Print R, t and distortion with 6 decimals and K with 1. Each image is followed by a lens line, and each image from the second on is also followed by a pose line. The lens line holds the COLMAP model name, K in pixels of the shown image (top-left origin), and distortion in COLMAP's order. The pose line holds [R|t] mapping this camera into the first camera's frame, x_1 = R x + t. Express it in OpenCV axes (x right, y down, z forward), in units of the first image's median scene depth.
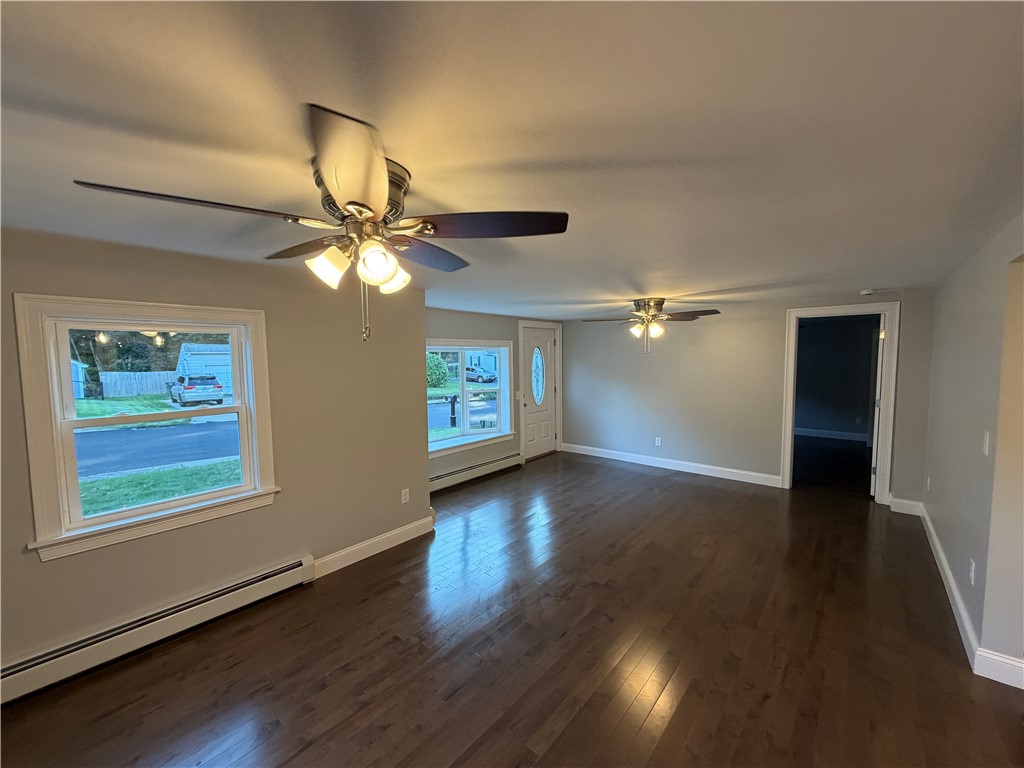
lens RADIAL K [[407.8, 0, 508.5], [0, 407.8, 382.5], [0, 0, 1]] dist [0.000725, -0.000023]
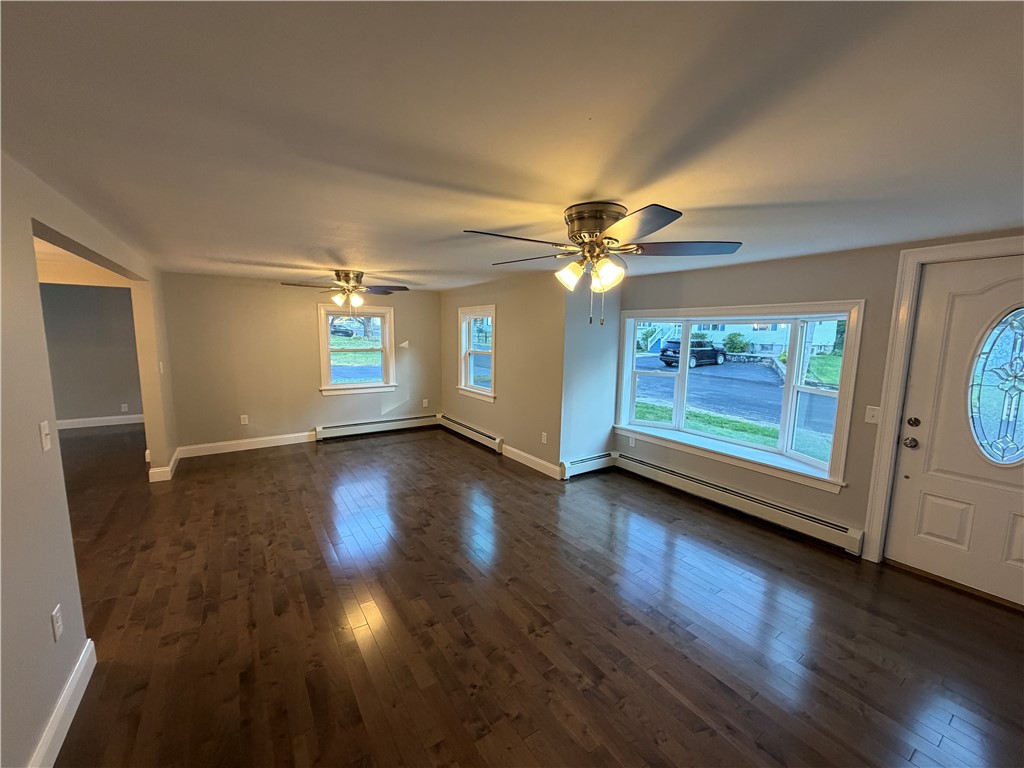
lens RADIAL K [[407.8, 0, 508.5], [0, 407.8, 382.5], [0, 0, 1]] dist [0.000725, -0.000023]
pose [[-0.259176, 0.125402, -0.957654, 1.133387], [-0.073133, 0.986140, 0.148924, -0.087024], [0.963057, 0.108634, -0.246413, 1.374703]]
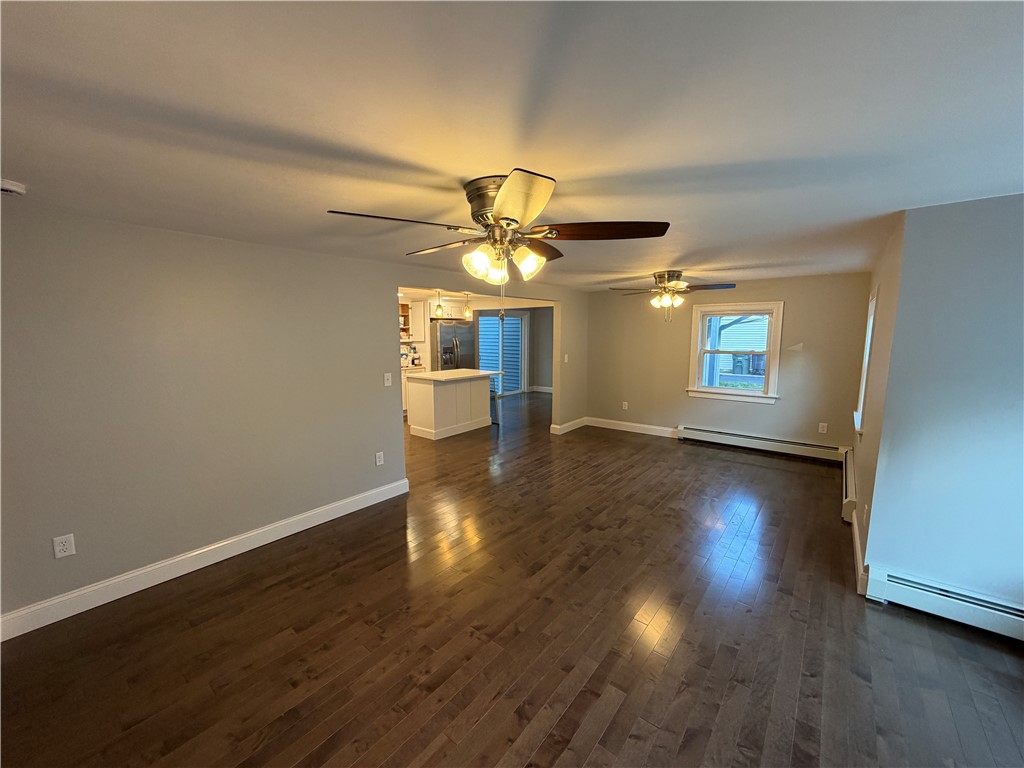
lens RADIAL K [[401.1, 0, 511.1], [0, 401.1, 406.2], [0, 0, 1]] dist [-0.001846, -0.000172]
pose [[-0.998946, 0.023863, -0.039204, 0.467437], [0.013517, 0.969284, 0.245572, -0.108114], [0.043860, 0.244783, -0.968585, 1.867380]]
